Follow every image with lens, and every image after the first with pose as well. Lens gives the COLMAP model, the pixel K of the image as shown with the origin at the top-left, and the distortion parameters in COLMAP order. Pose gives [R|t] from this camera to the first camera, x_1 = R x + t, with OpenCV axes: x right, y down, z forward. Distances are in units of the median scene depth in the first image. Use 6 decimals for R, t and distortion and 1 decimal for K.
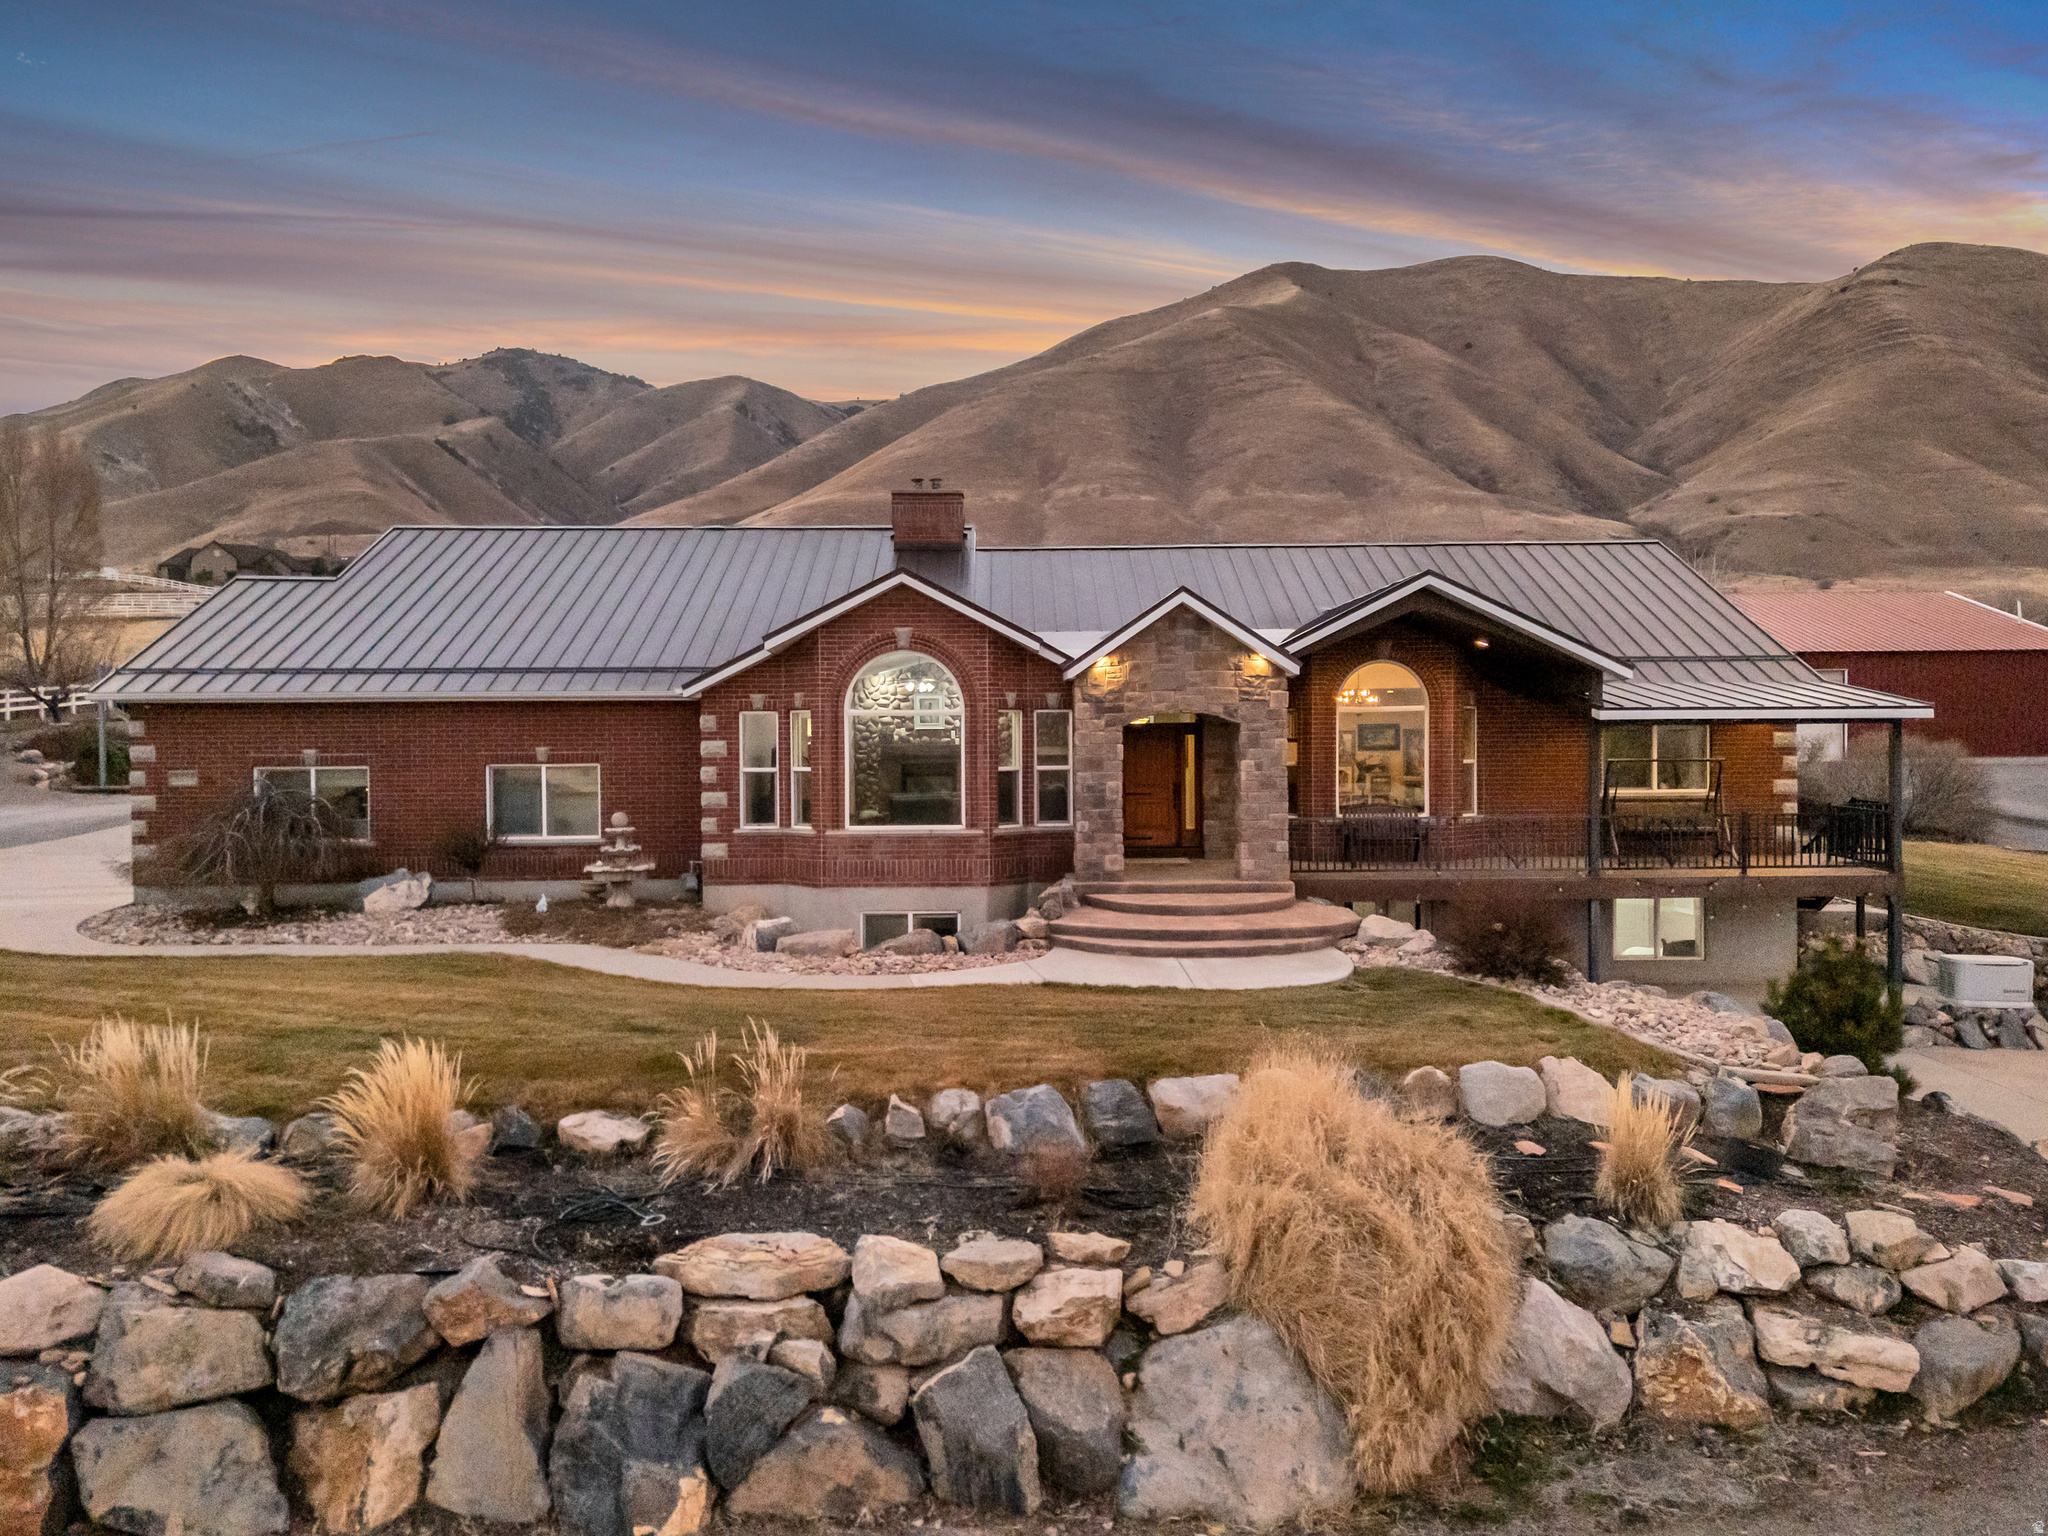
lens RADIAL K [[1510.6, 0, 1024.0], [0, 1510.6, 768.0], [0, 0, 1]] dist [0.084096, -0.076327]
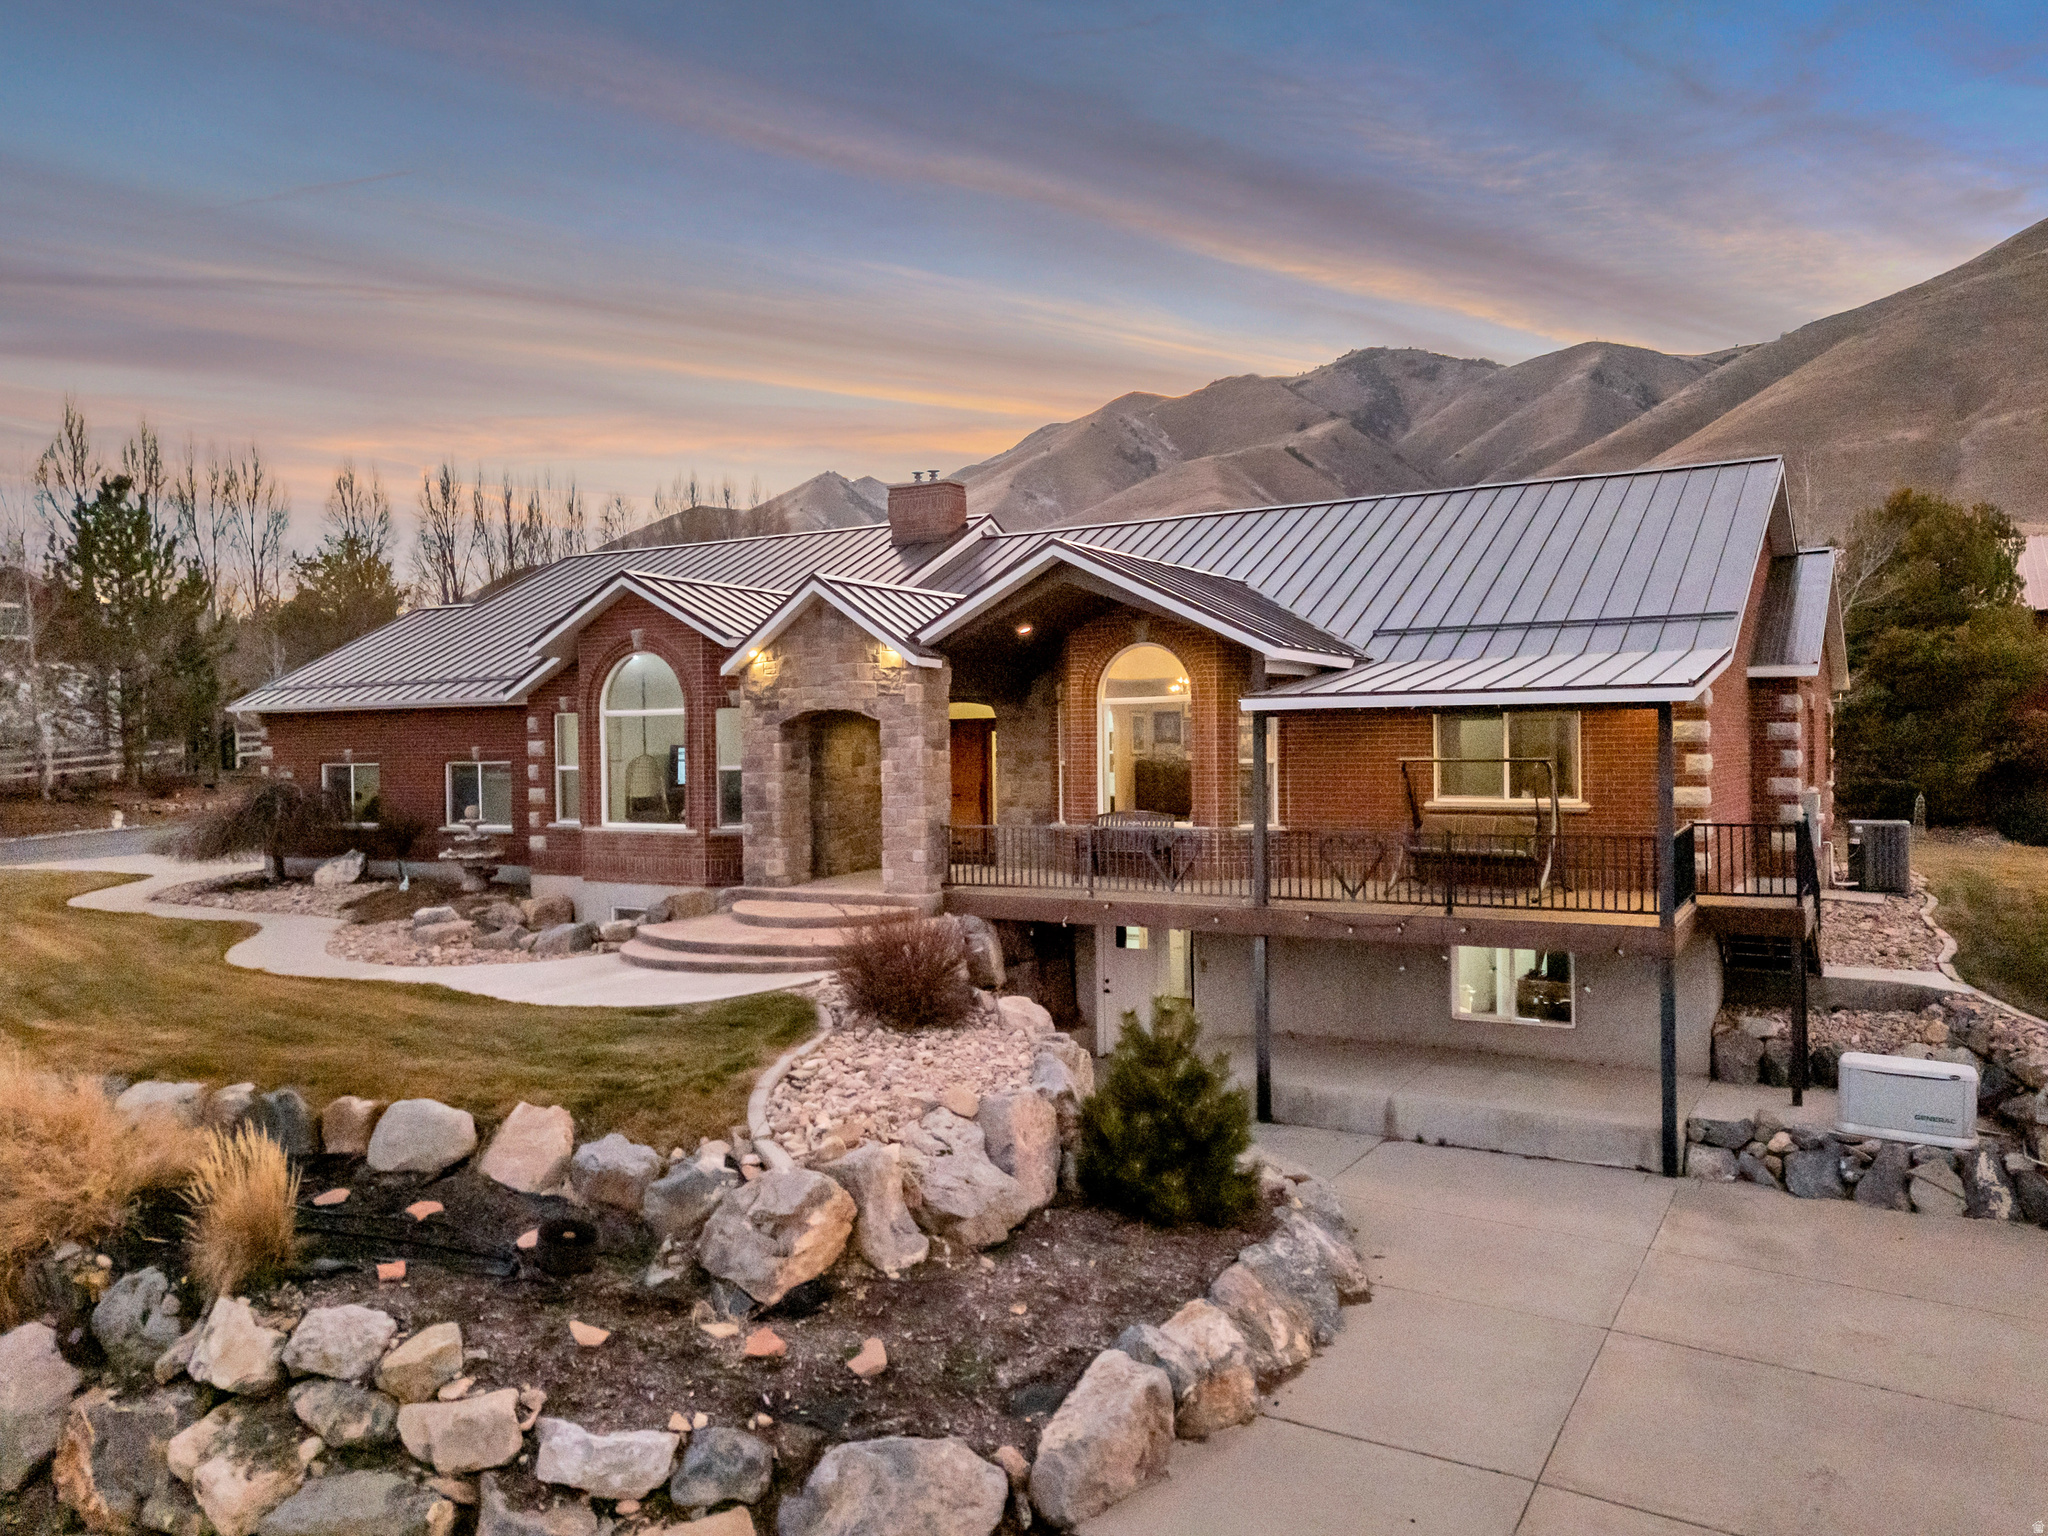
lens RADIAL K [[1518.9, 0, 1024.0], [0, 1518.9, 768.0], [0, 0, 1]] dist [0.080648, -0.070656]
pose [[0.853422, 0.004561, -0.521200, 0.688079], [-0.001151, 0.999976, 0.006867, -0.006912], [0.521219, -0.005260, 0.853407, 0.259918]]
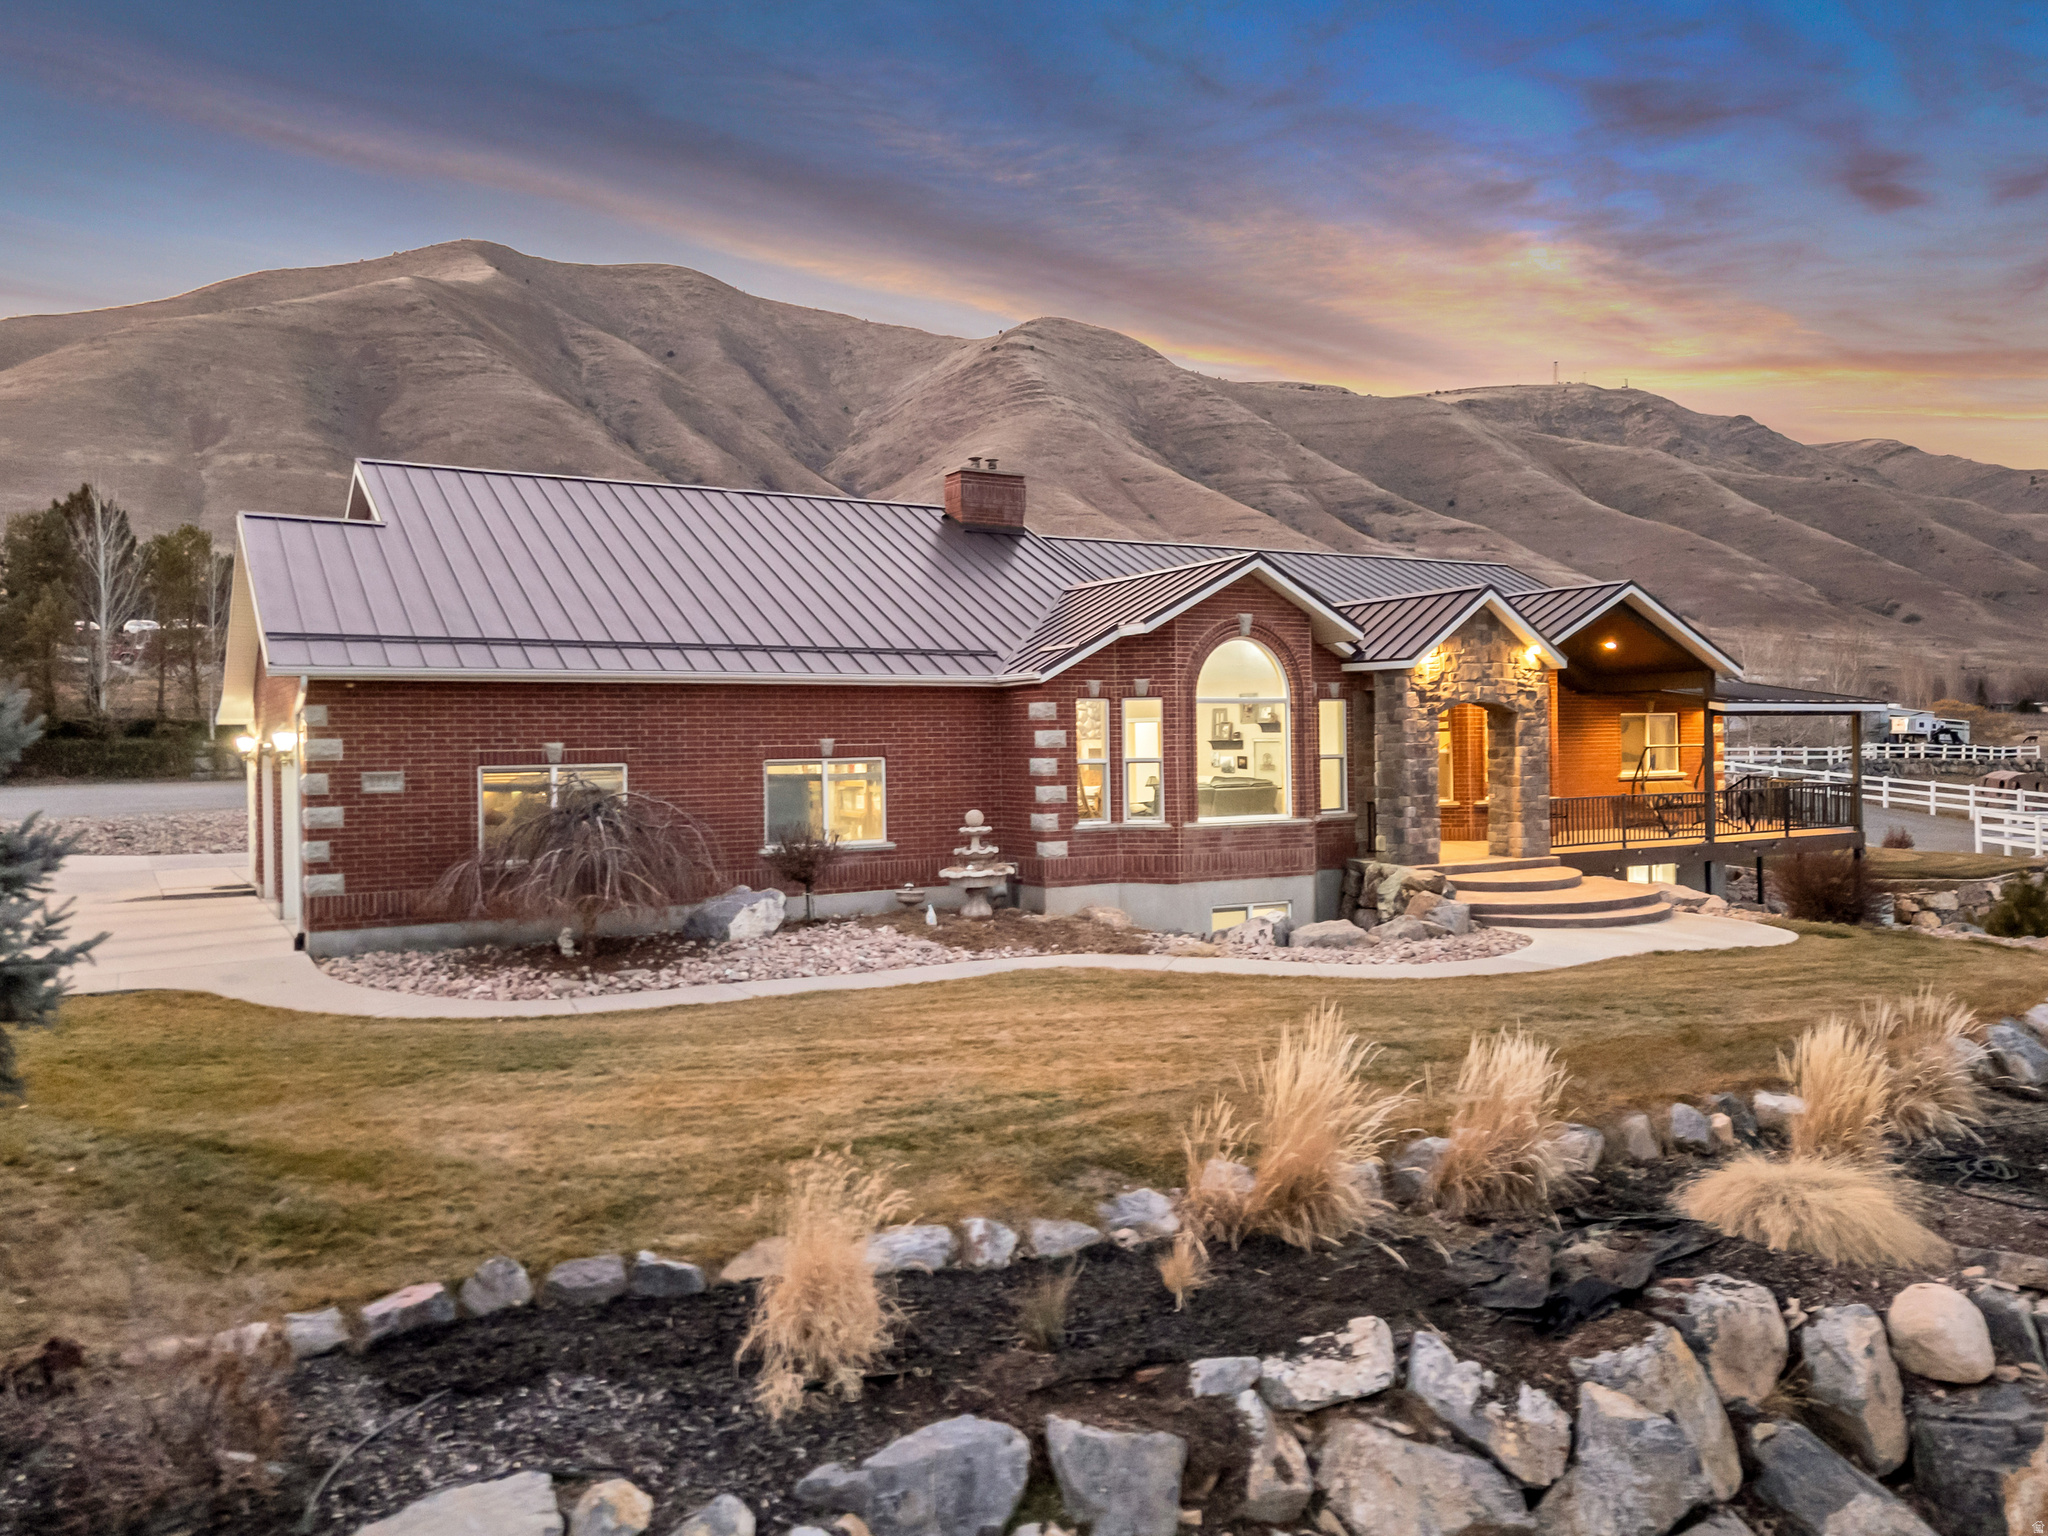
lens RADIAL K [[1518.9, 0, 1024.0], [0, 1518.9, 768.0], [0, 0, 1]] dist [0.080648, -0.070656]
pose [[0.868080, -0.013968, 0.496228, -0.703474], [0.015304, 0.999882, 0.001374, 0.003588], [-0.496188, 0.006401, 0.868191, 0.218969]]
